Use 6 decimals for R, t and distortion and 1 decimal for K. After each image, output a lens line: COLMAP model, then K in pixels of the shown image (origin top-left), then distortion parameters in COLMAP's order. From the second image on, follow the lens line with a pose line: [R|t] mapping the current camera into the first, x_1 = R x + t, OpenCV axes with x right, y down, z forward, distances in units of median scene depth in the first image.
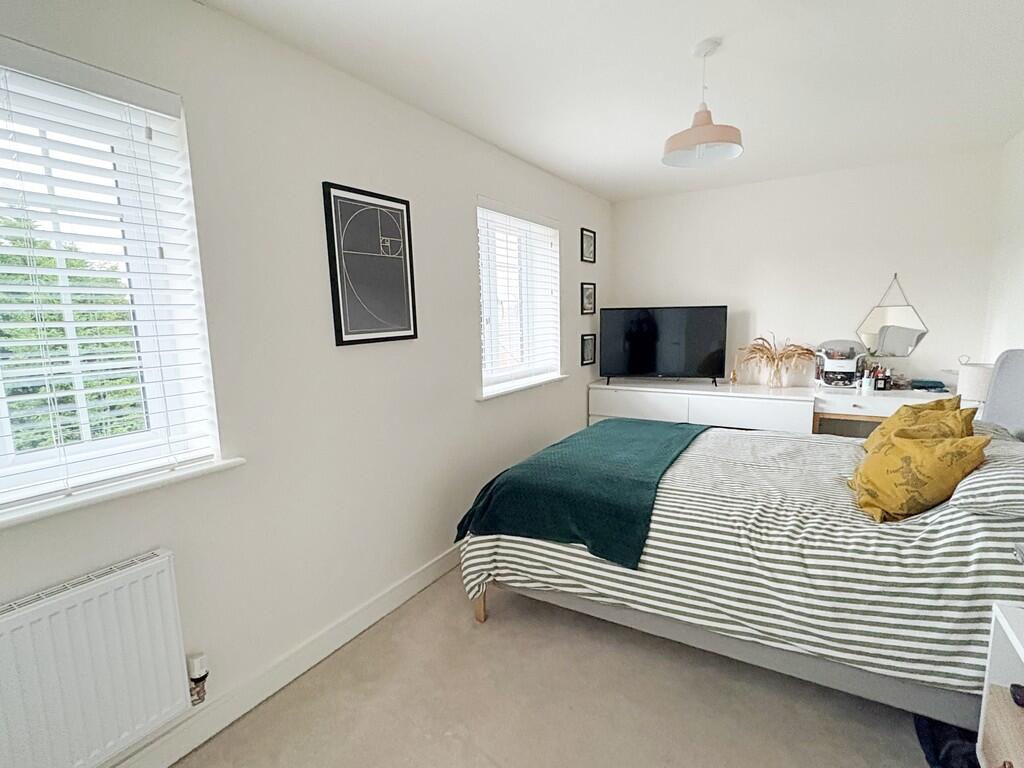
lens RADIAL K [[500.4, 0, 523.7], [0, 500.4, 382.6], [0, 0, 1]] dist [0.000320, 0.000772]
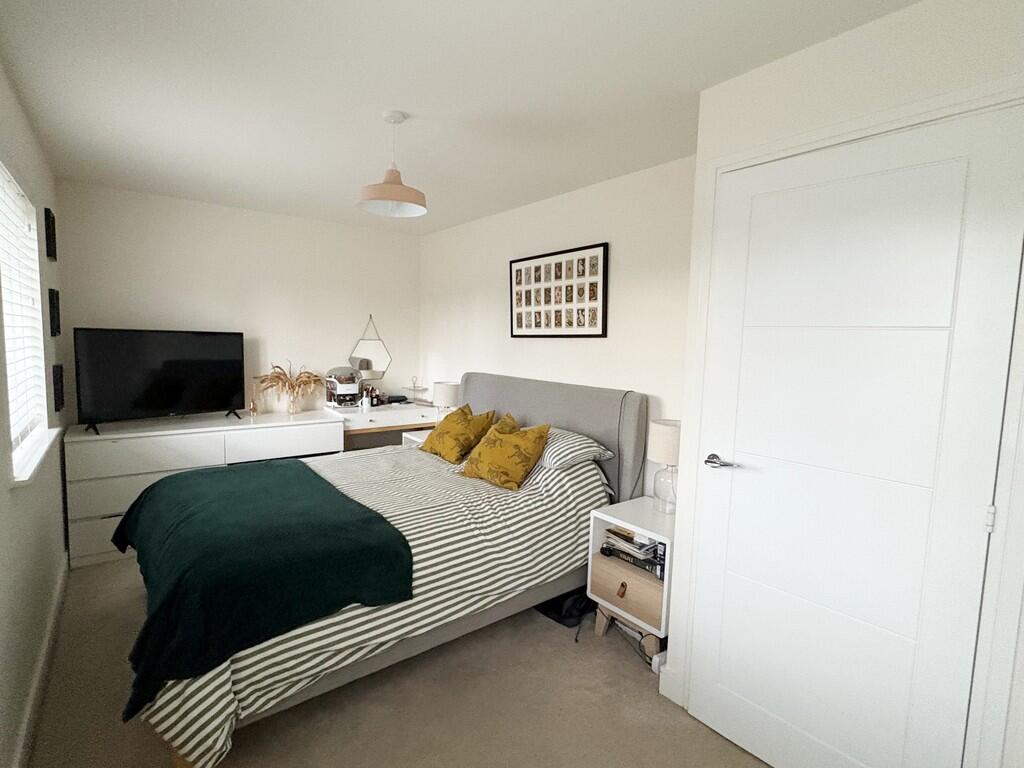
lens RADIAL K [[500.4, 0, 523.7], [0, 500.4, 382.6], [0, 0, 1]] dist [0.000320, 0.000772]
pose [[0.354021, -0.048682, 0.933970, -0.529476], [0.087176, 0.996014, 0.018872, -0.057125], [-0.931166, 0.074739, 0.356854, 0.319775]]
